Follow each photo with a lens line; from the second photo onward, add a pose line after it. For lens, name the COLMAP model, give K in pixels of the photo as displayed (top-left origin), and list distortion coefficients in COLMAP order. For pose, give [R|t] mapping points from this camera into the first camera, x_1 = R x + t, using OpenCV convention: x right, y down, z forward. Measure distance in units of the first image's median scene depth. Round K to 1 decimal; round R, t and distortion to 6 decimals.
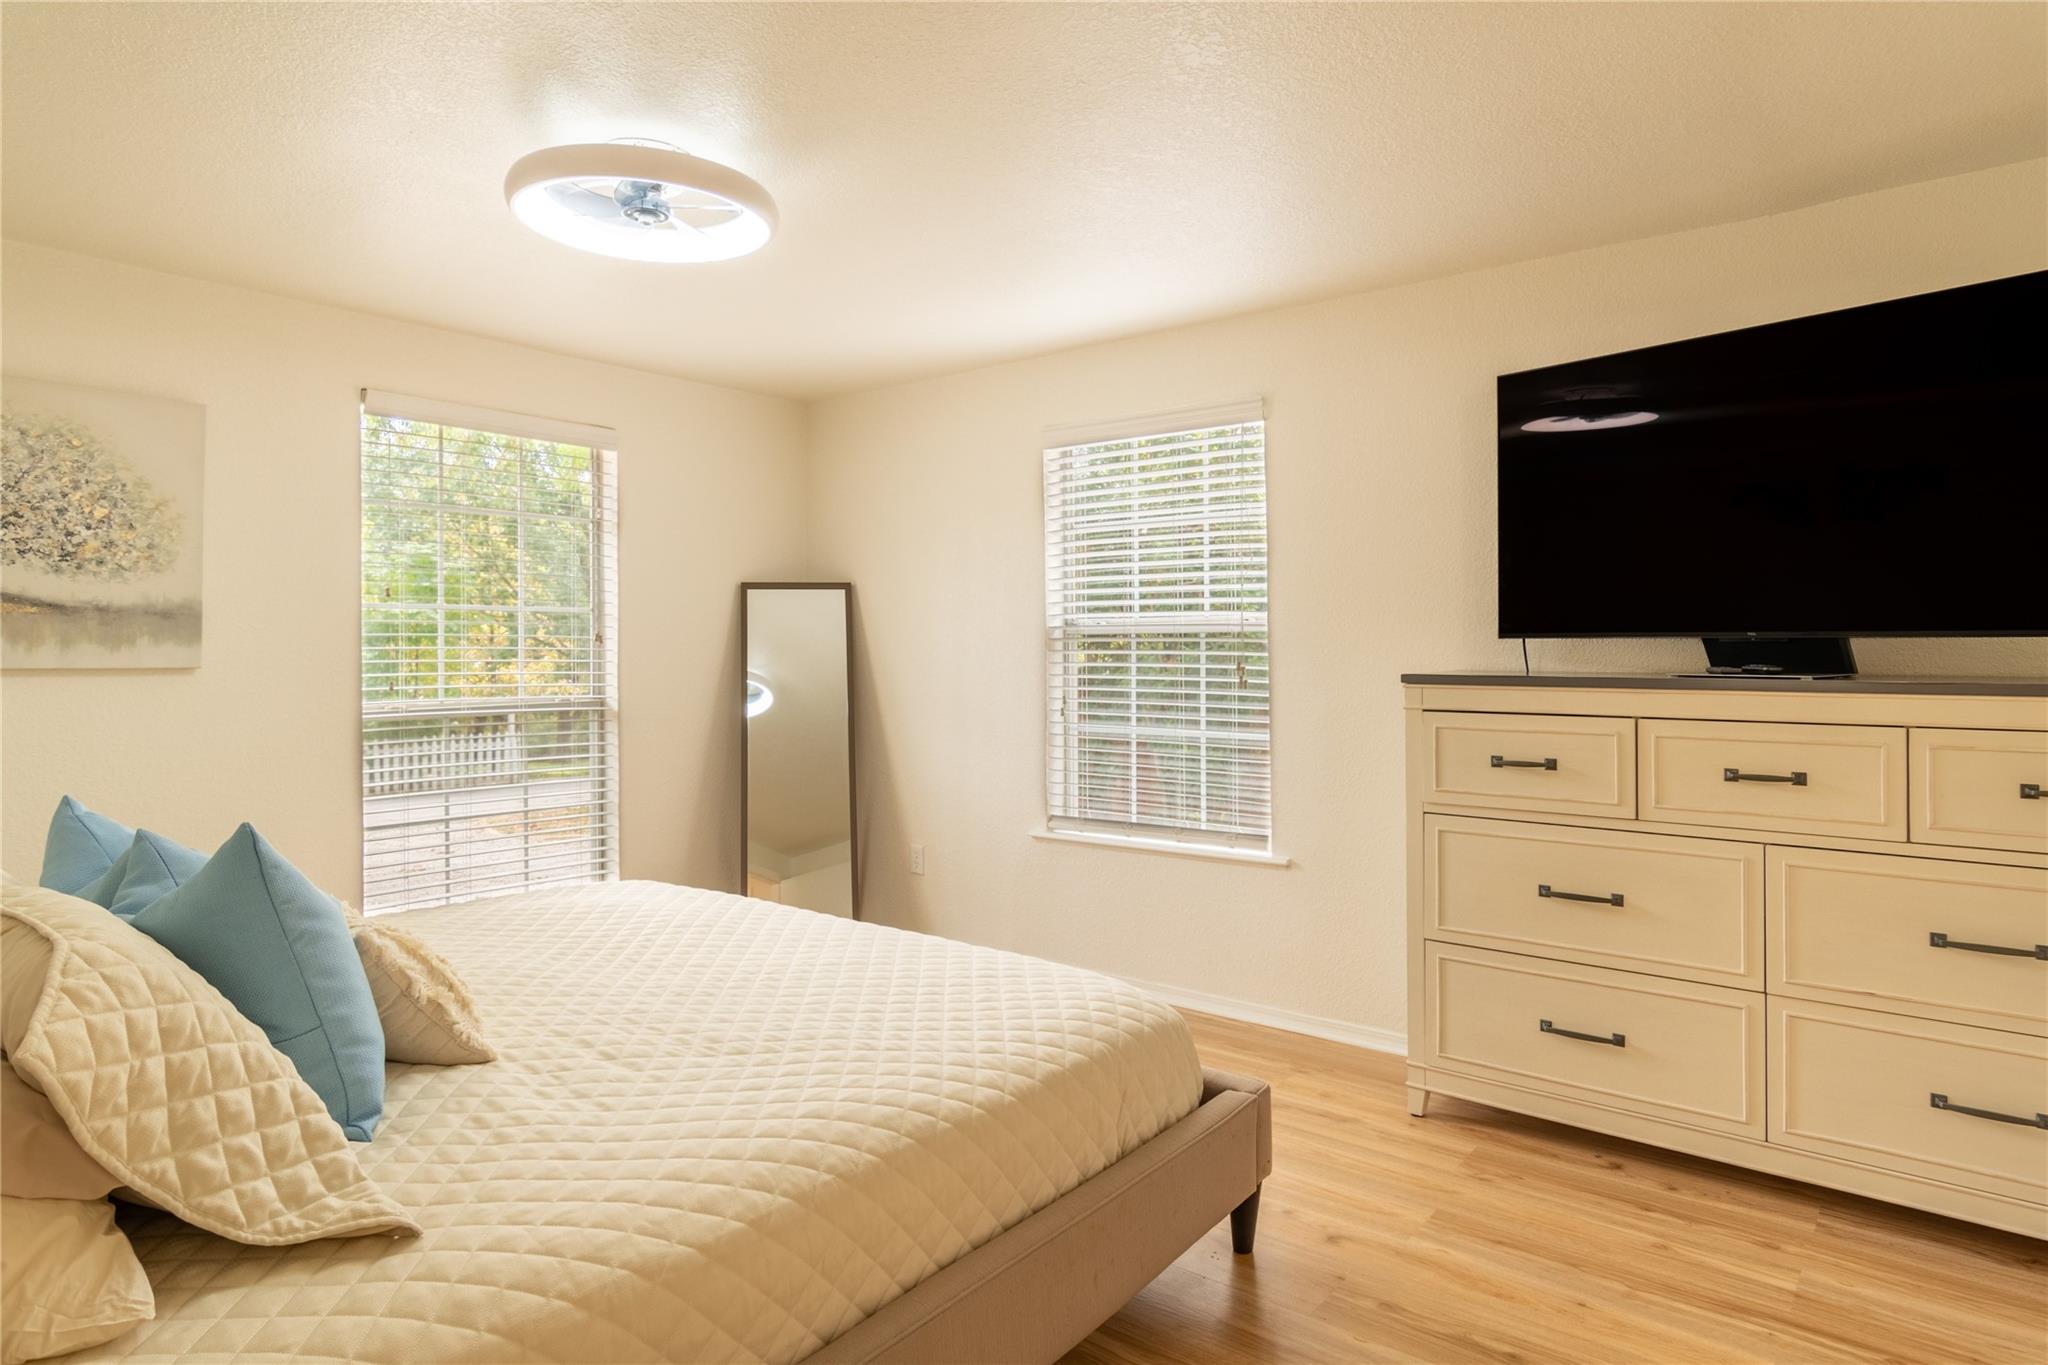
lens RADIAL K [[1165.0, 0, 1038.6], [0, 1165.0, 656.9], [0, 0, 1]] dist [-0.001102, 0.001765]
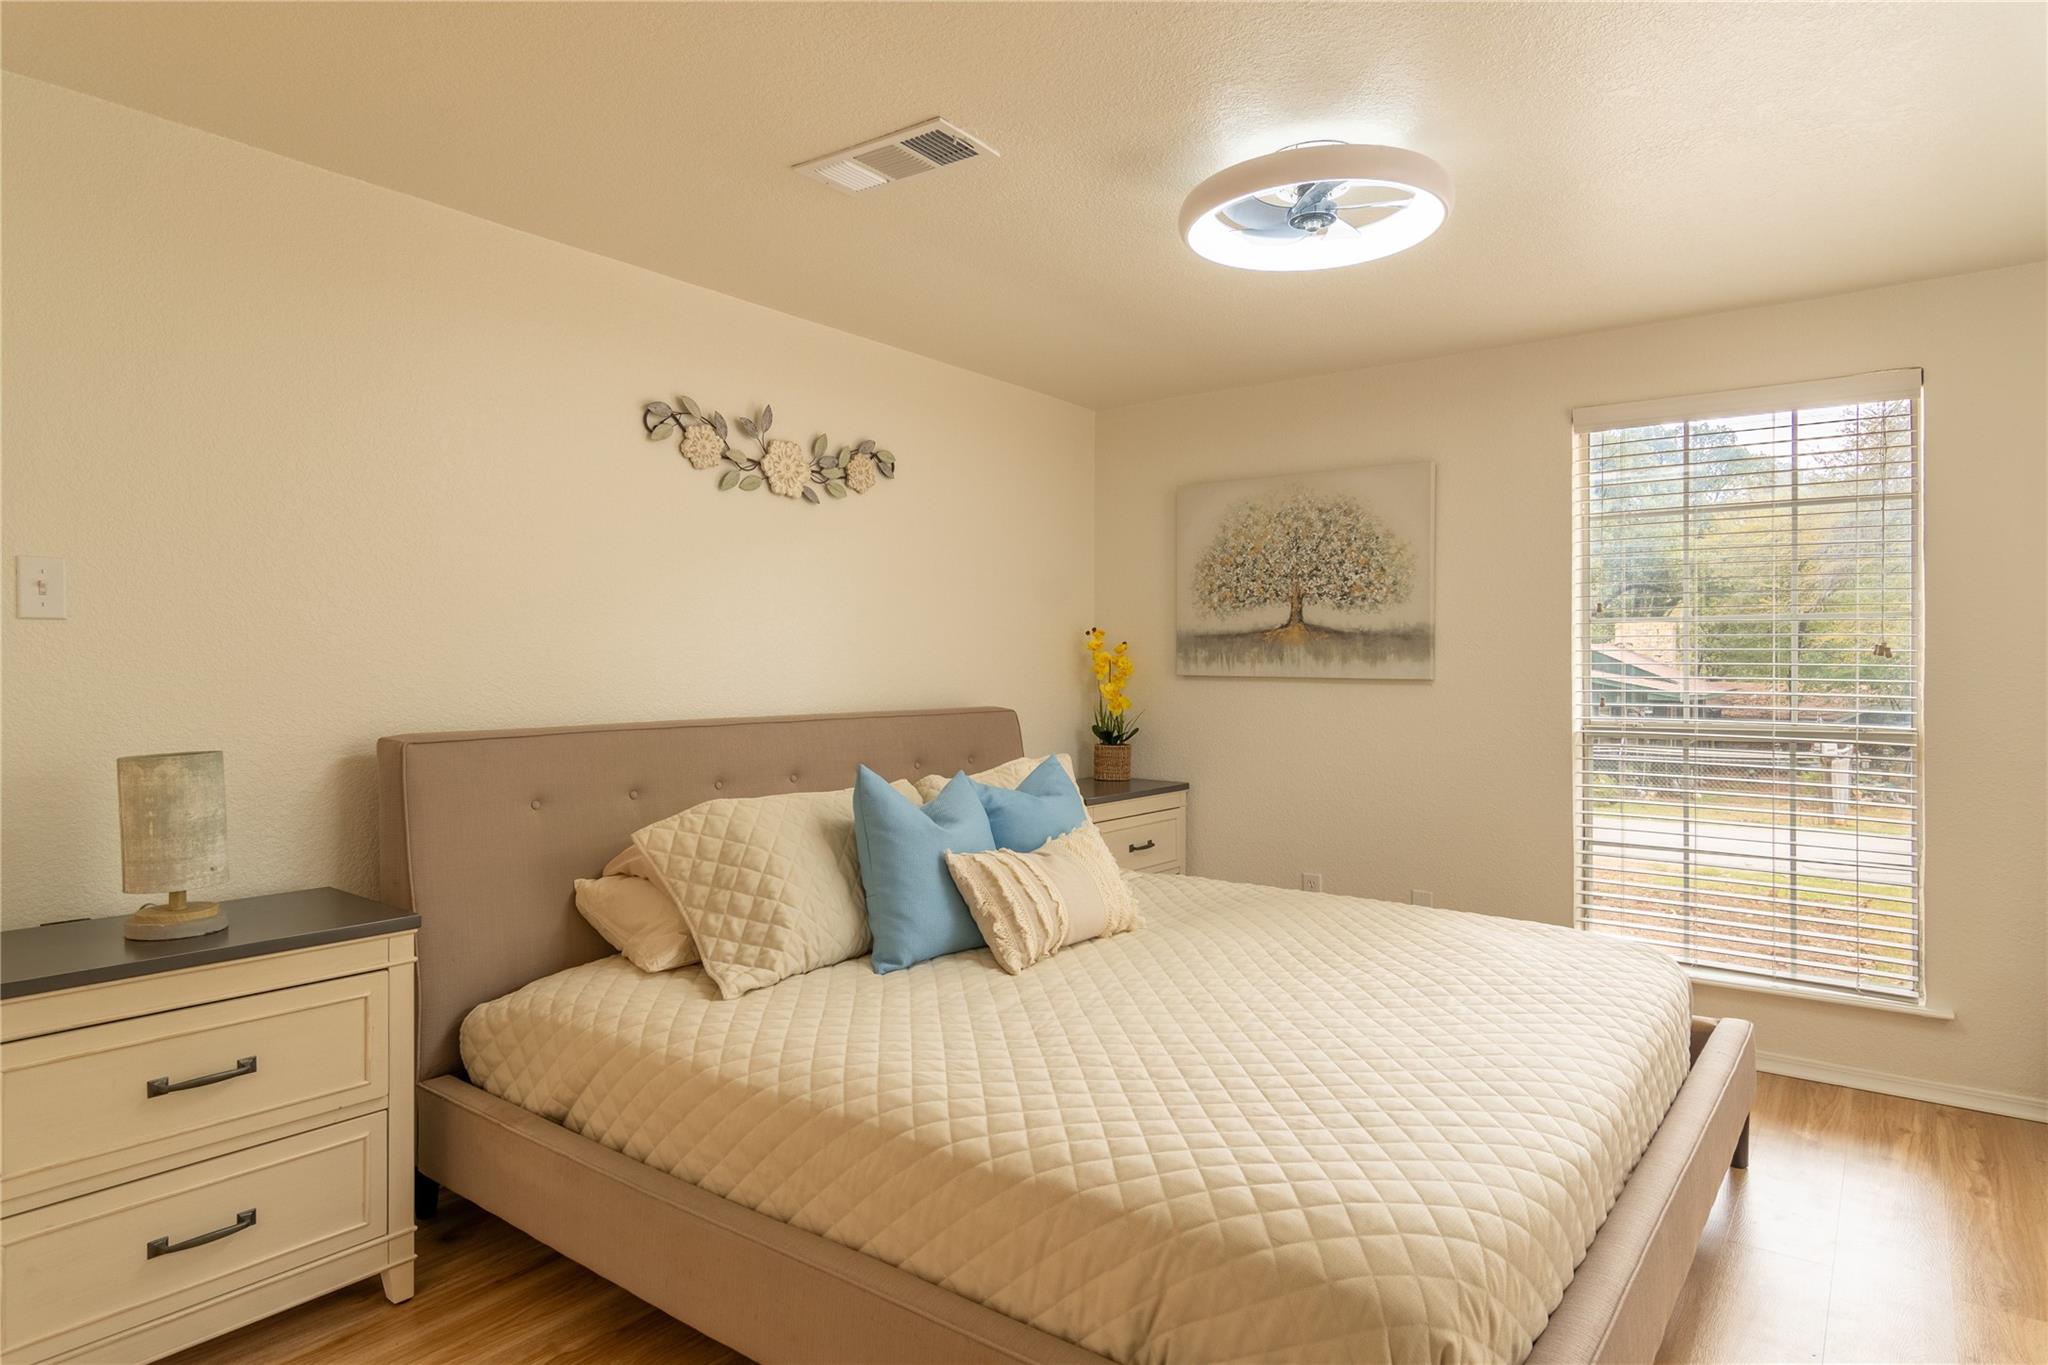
lens RADIAL K [[1165.0, 0, 1038.6], [0, 1165.0, 656.9], [0, 0, 1]] dist [-0.001102, 0.001765]
pose [[0.034470, -0.006690, -0.999383, 0.512821], [-0.010481, 0.999920, -0.007056, -0.001525], [0.999351, 0.010717, 0.034397, 0.595911]]
